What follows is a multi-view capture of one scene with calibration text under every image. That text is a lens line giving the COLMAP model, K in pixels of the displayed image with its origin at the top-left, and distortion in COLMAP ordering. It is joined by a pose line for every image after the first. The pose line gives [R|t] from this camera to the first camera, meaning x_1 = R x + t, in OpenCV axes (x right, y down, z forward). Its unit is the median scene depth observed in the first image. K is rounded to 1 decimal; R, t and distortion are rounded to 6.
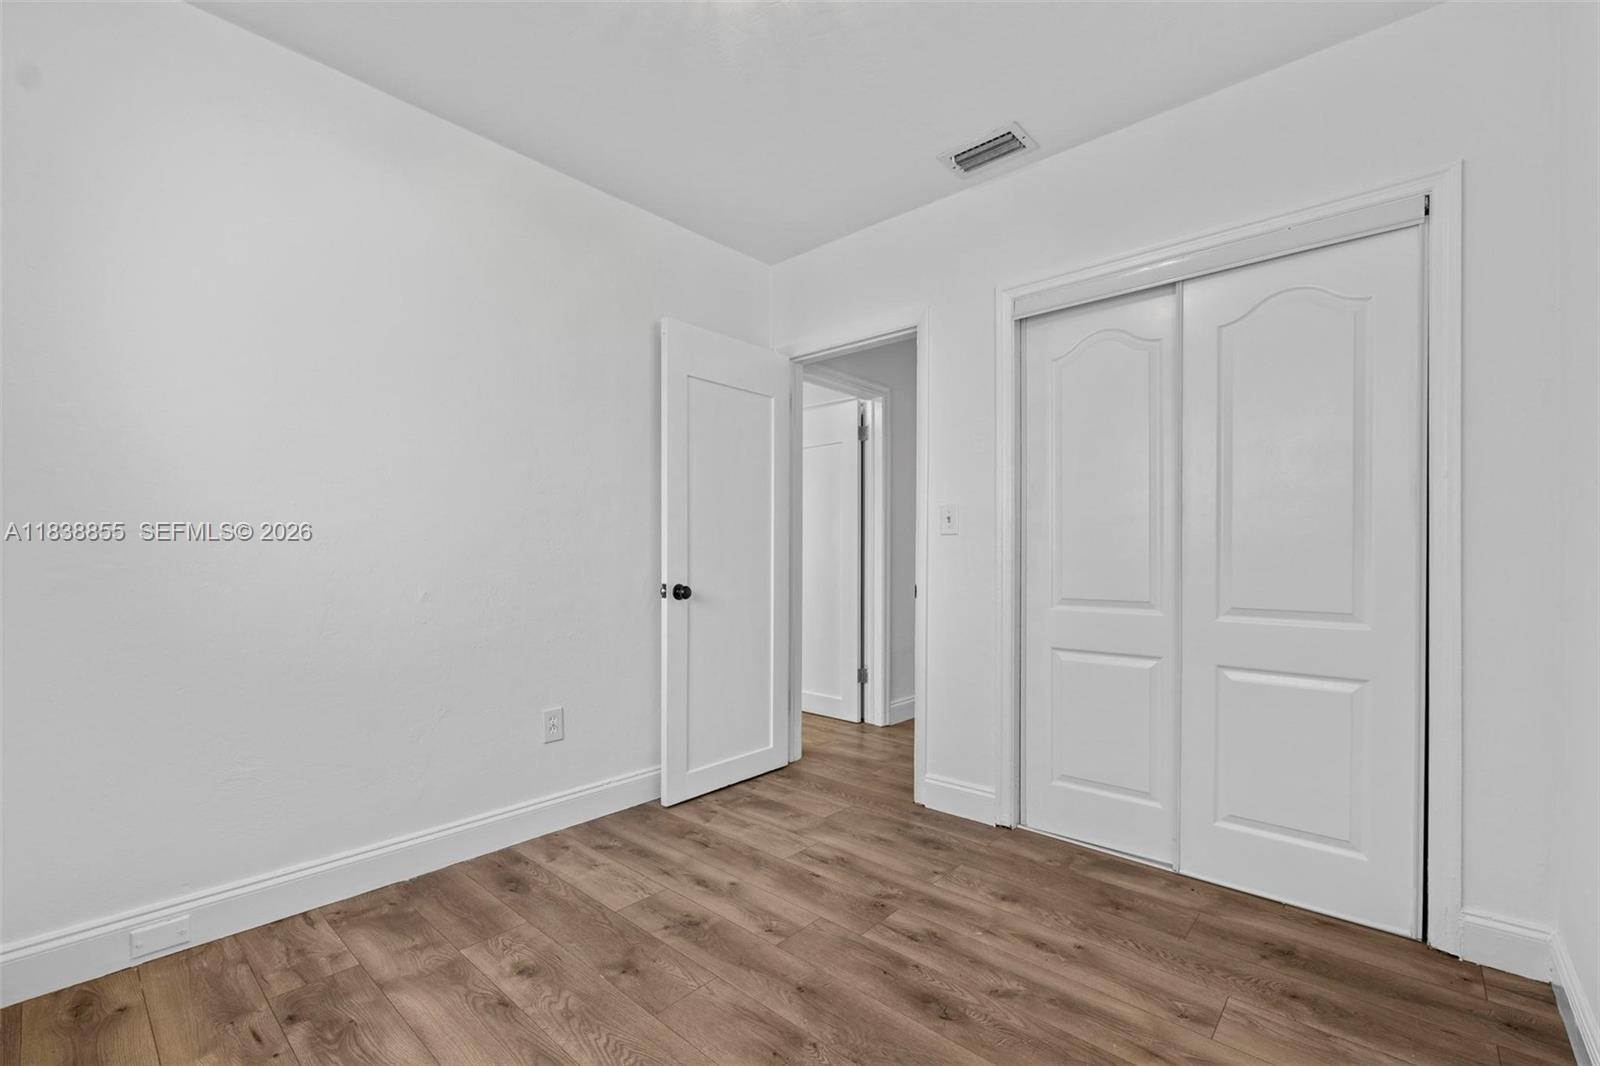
lens RADIAL K [[682.8, 0, 799.0], [0, 682.8, 544.0], [0, 0, 1]] dist [-0.006370, 0.000356]
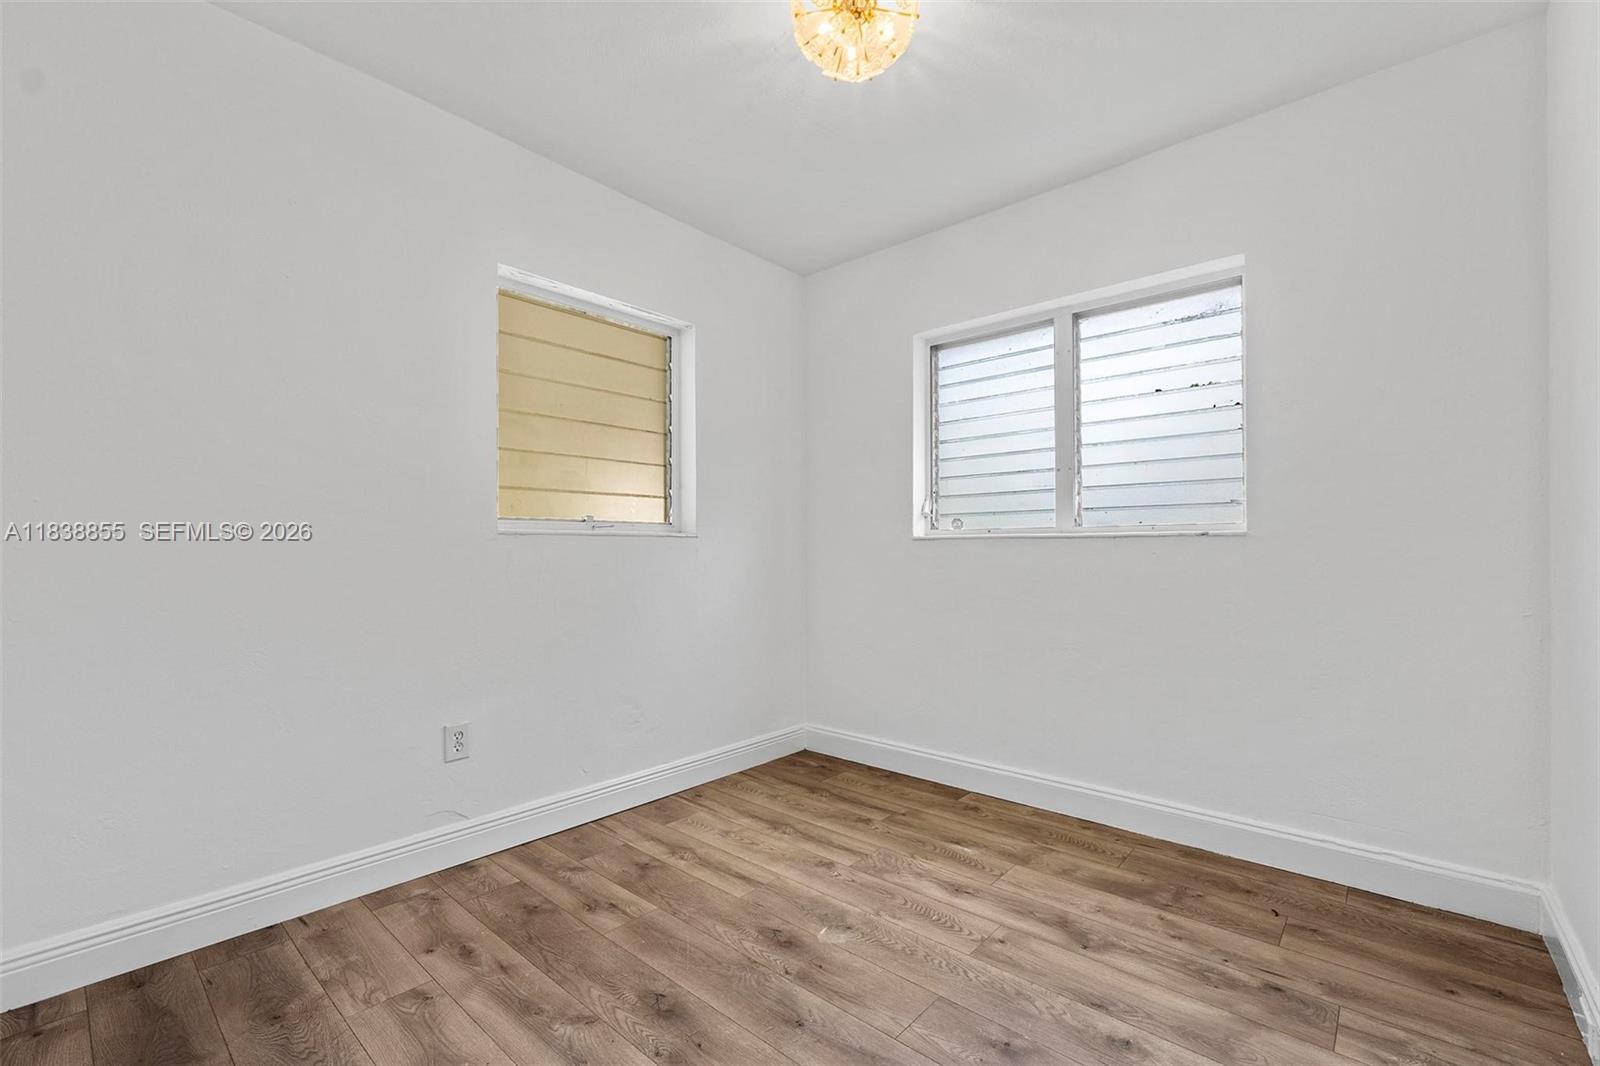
lens RADIAL K [[682.8, 0, 800.2], [0, 682.8, 539.7], [0, 0, 1]] dist [-0.006370, 0.000356]
pose [[-0.999963, -0.005380, -0.006660, 0.011019], [-0.005205, 0.999649, -0.025979, 0.023987], [0.006797, -0.025943, -0.999640, 2.005453]]
